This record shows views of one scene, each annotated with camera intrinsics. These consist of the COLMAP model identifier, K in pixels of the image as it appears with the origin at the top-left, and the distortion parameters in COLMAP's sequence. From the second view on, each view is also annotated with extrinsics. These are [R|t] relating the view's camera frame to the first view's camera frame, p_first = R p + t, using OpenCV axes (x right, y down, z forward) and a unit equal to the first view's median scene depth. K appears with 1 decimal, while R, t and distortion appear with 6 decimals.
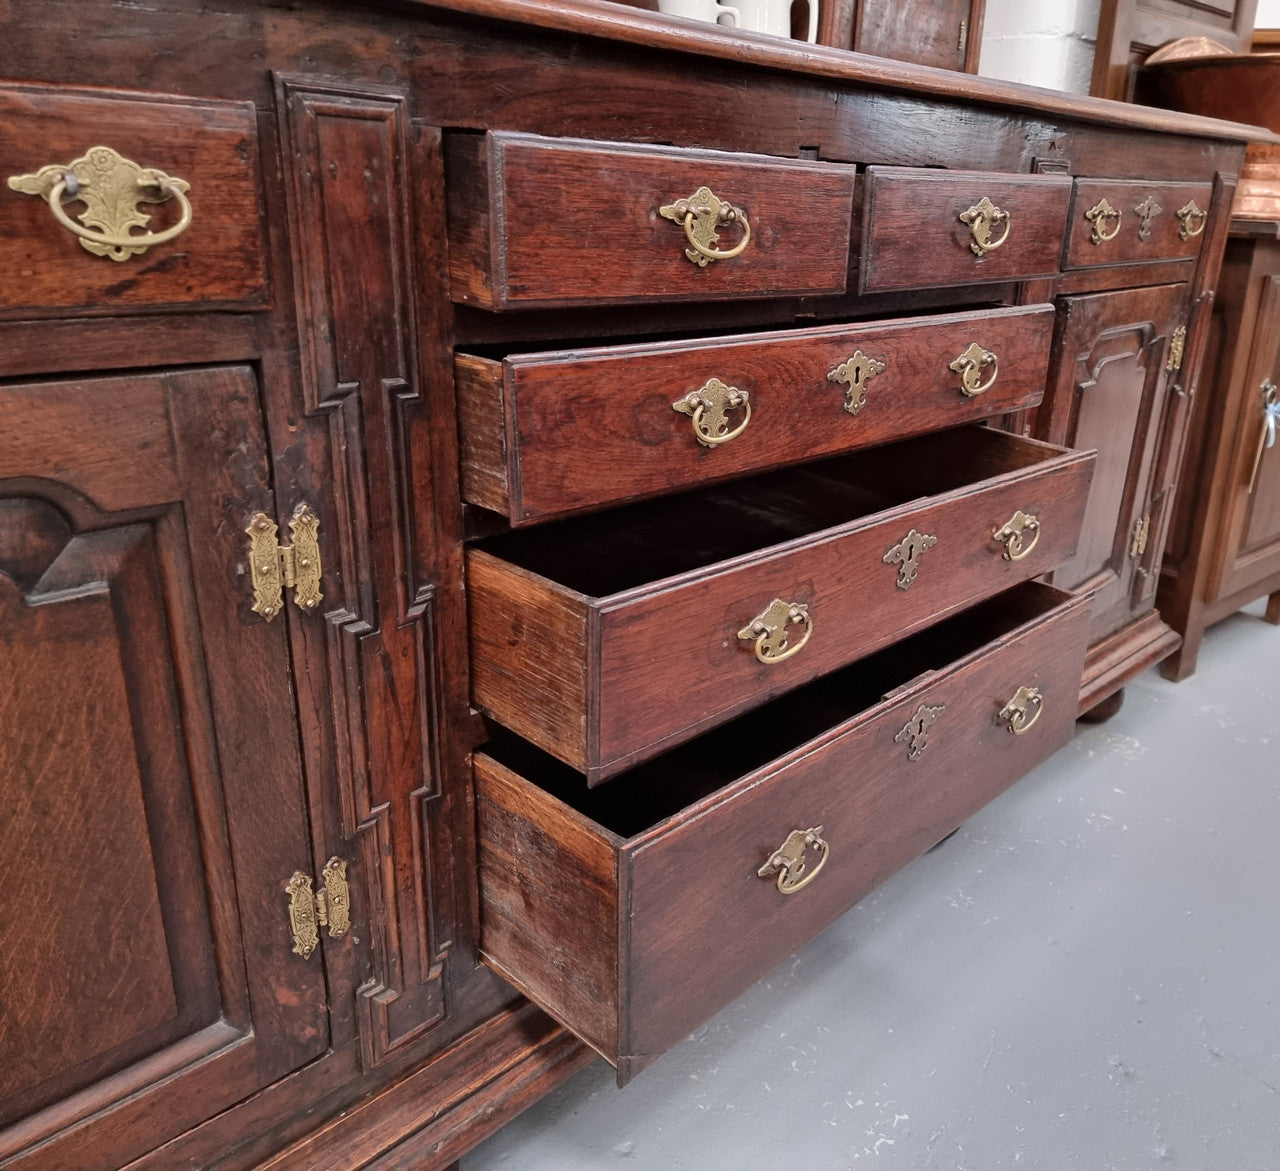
lens RADIAL K [[1089.2, 0, 794.2], [0, 1089.2, 578.3], [0, 0, 1]] dist [0.069027, -0.063048]
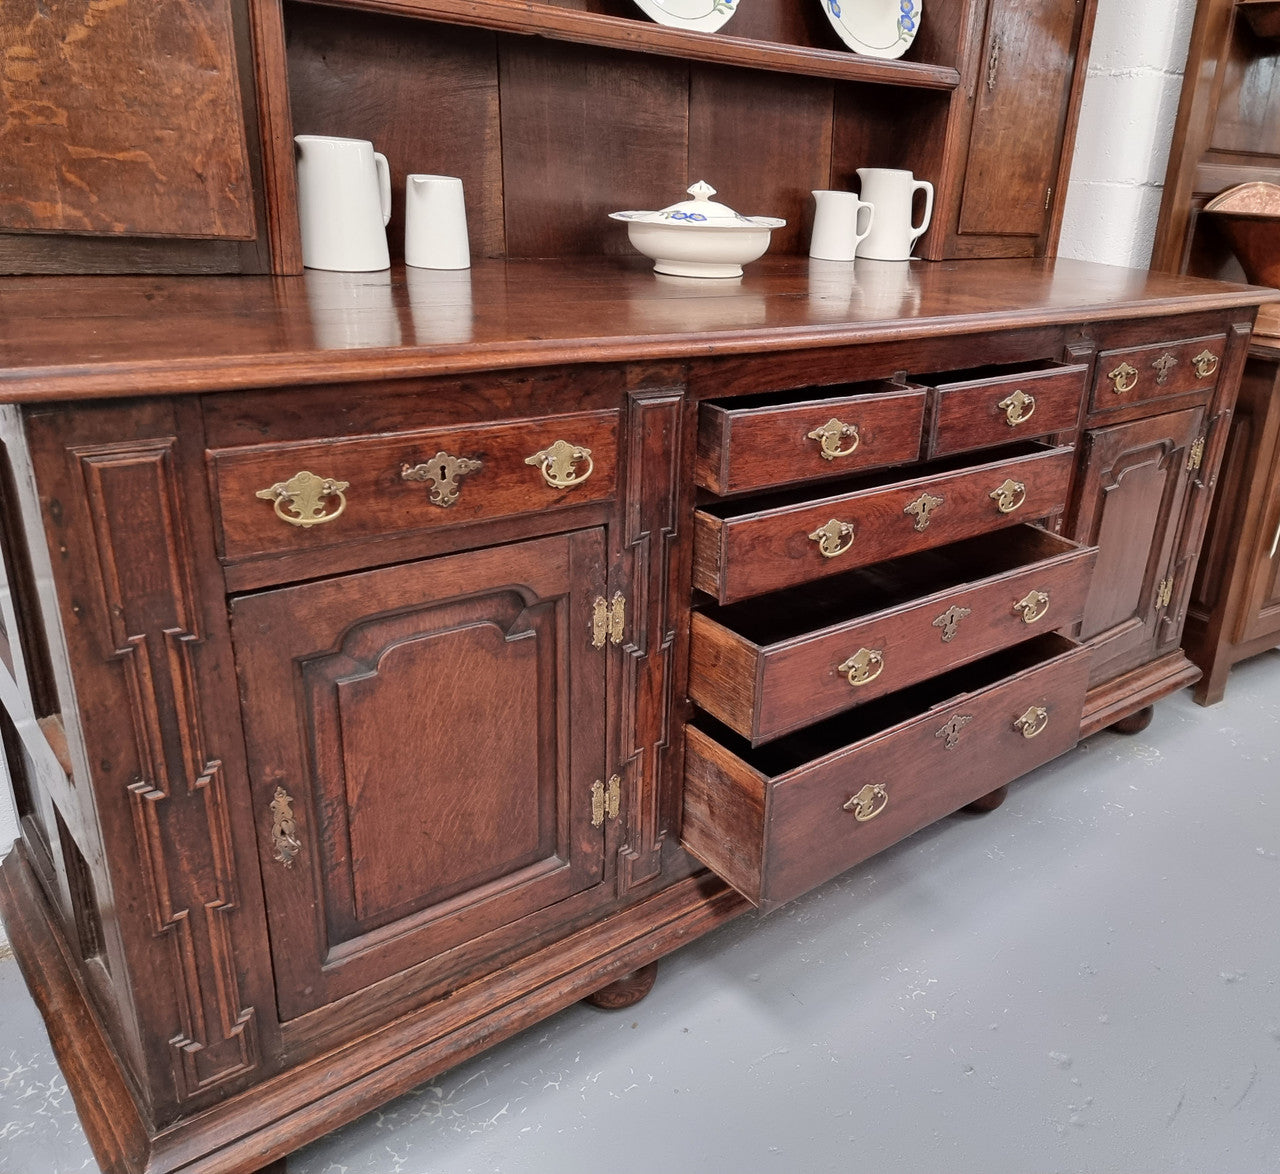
lens RADIAL K [[1089.2, 0, 785.4], [0, 1089.2, 575.2], [0, 0, 1]] dist [0.069027, -0.063048]
pose [[0.990686, 0.056973, -0.123671, 0.077516], [-0.055524, 0.998343, 0.015135, -0.129475], [0.124328, -0.008127, 0.992208, -0.807668]]
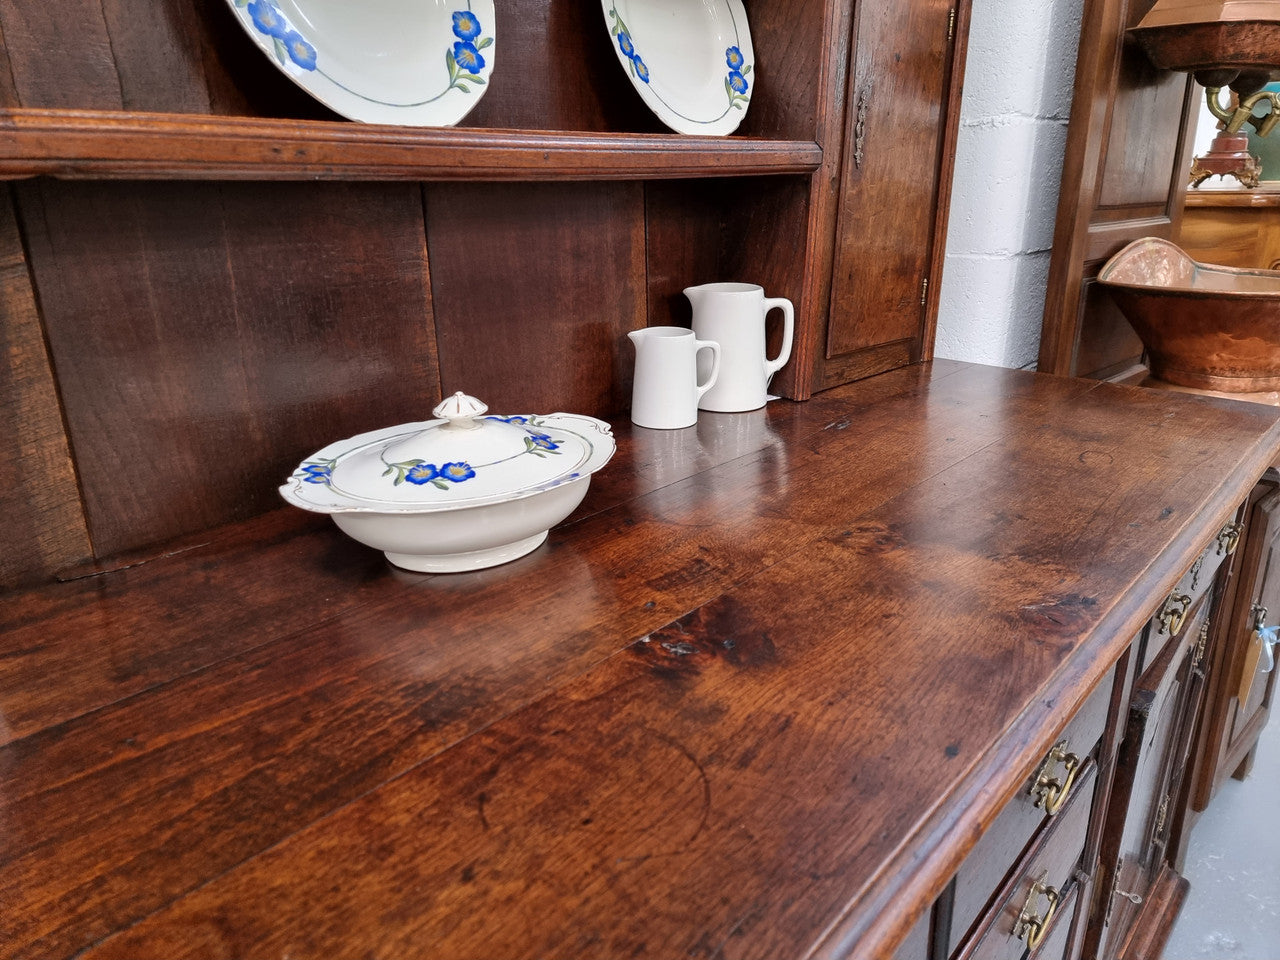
lens RADIAL K [[896.5, 0, 640.6], [0, 896.5, 473.7], [0, 0, 1]] dist [0.061756, -0.039949]
pose [[0.997783, -0.050948, -0.042818, -0.185360], [0.049596, 0.998254, -0.032078, -0.786866], [0.044378, 0.029883, 0.998568, 0.469696]]
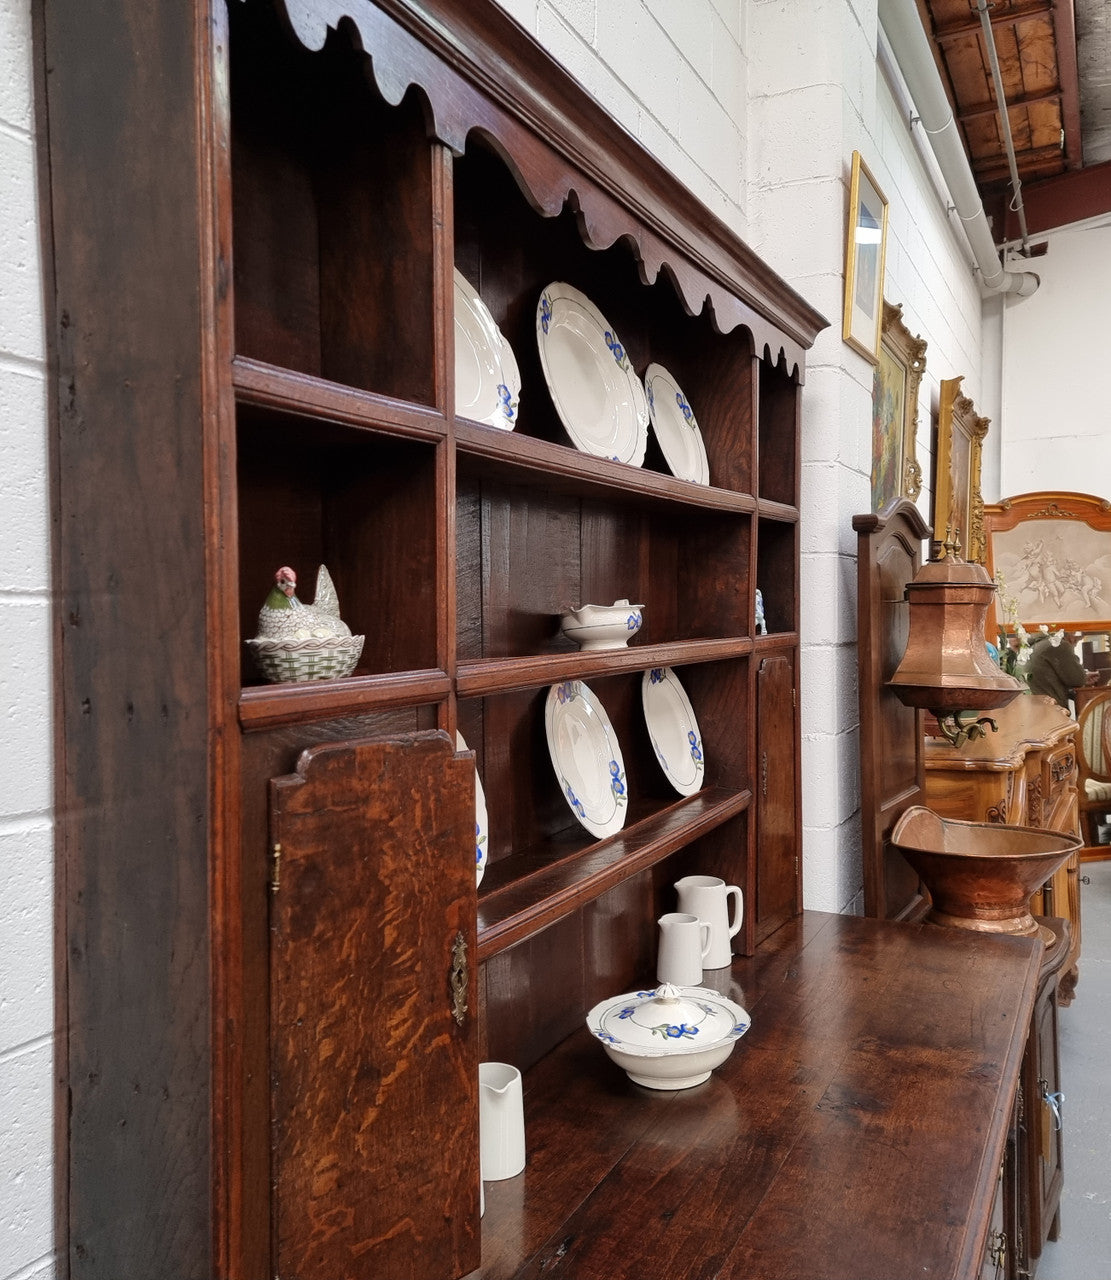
lens RADIAL K [[1179.7, 0, 550.1], [0, 1179.7, 641.6], [0, 0, 1]] dist [0.058007, 0.000000]
pose [[0.964721, -0.074012, 0.252656, -1.271847], [0.149249, 0.944312, -0.293258, -0.909934], [-0.216881, 0.320621, 0.922044, -1.025619]]
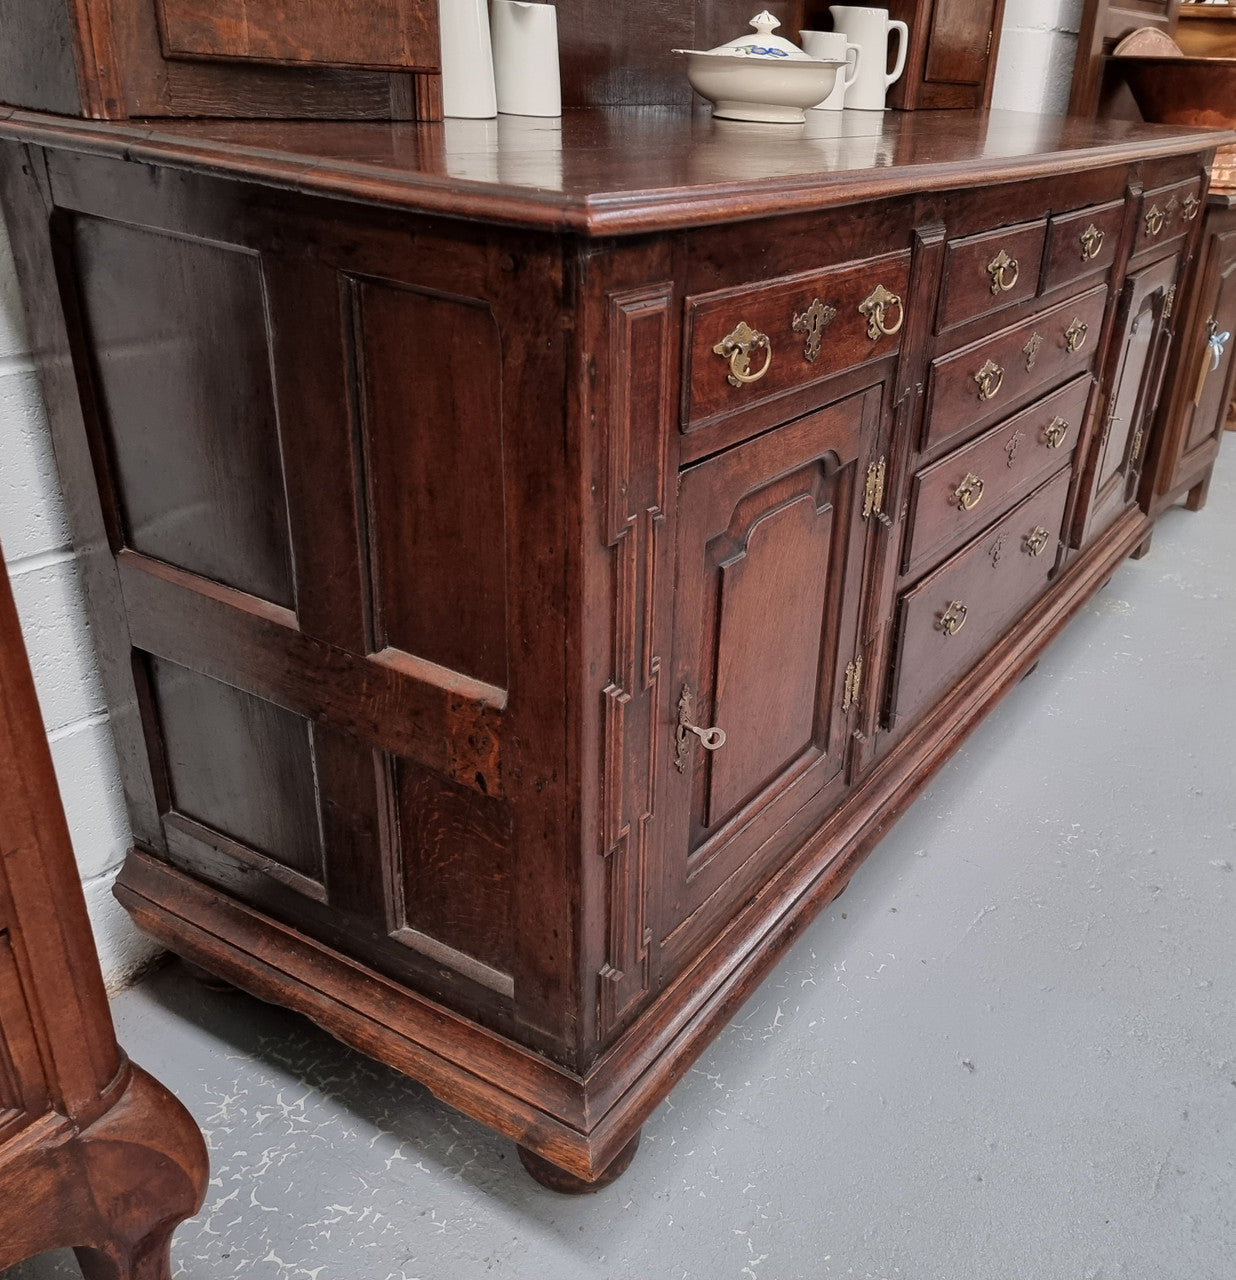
lens RADIAL K [[1190.2, 0, 752.0], [0, 1190.2, 637.3], [0, 0, 1]] dist [0.027407, 0.000000]
pose [[0.986031, -0.071426, 0.150472, -0.895860], [0.053614, 0.991412, 0.119277, -0.014485], [-0.157699, -0.109543, 0.981392, -0.867036]]
